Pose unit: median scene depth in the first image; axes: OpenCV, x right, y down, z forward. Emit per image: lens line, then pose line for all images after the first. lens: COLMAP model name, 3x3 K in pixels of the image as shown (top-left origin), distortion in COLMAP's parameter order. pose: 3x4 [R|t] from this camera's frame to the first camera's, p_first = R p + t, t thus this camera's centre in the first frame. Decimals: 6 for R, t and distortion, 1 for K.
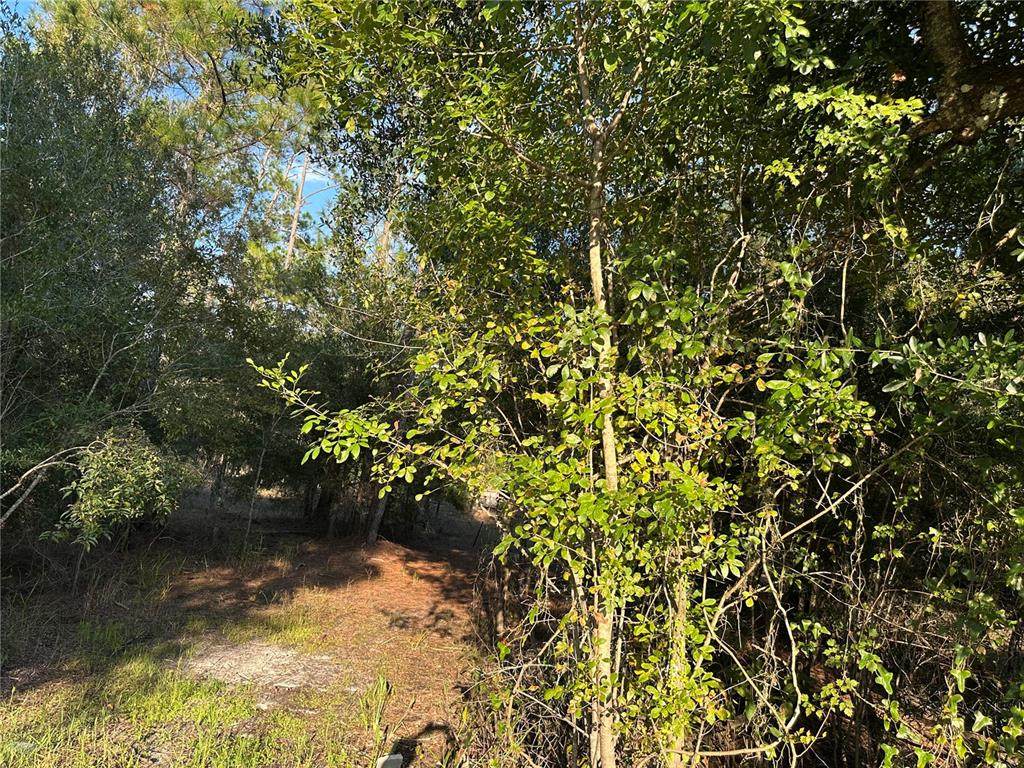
lens RADIAL K [[726.8, 0, 510.4], [0, 726.8, 376.9], [0, 0, 1]] dist [0.062594, -0.061777]
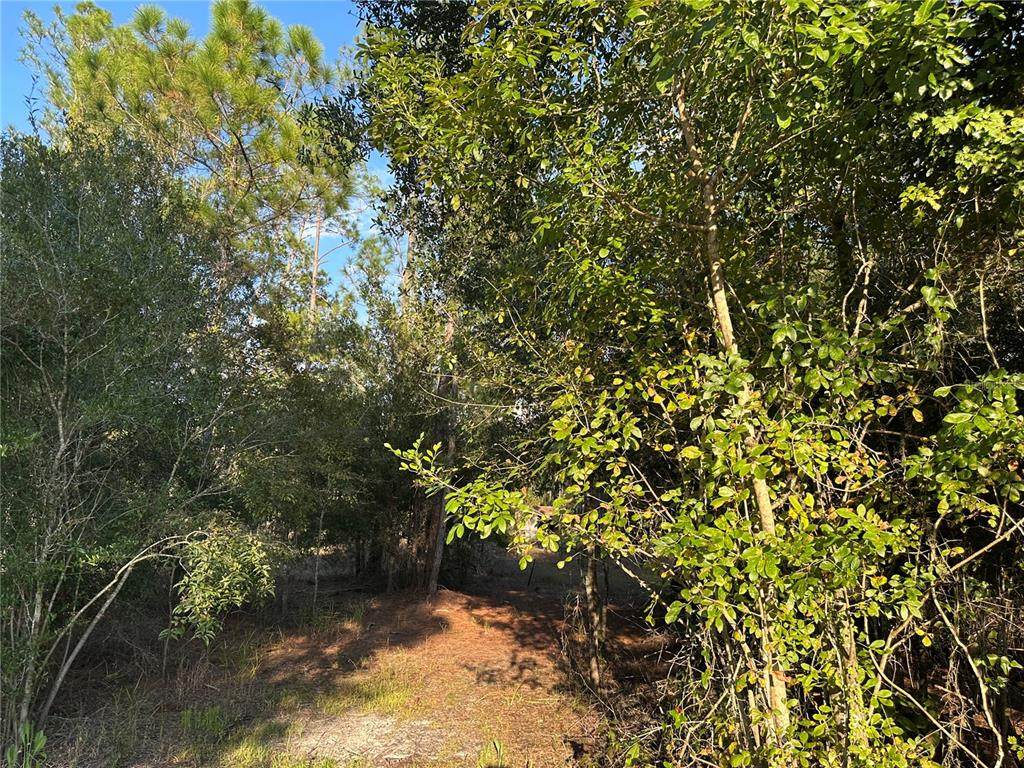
lens RADIAL K [[726.8, 0, 507.4], [0, 726.8, 382.0], [0, 0, 1]] dist [0.062594, -0.061777]
pose [[0.993353, -0.110484, -0.032292, -0.145678], [0.109197, 0.993245, -0.039241, -0.049398], [0.036410, 0.035454, 0.998708, 0.012146]]
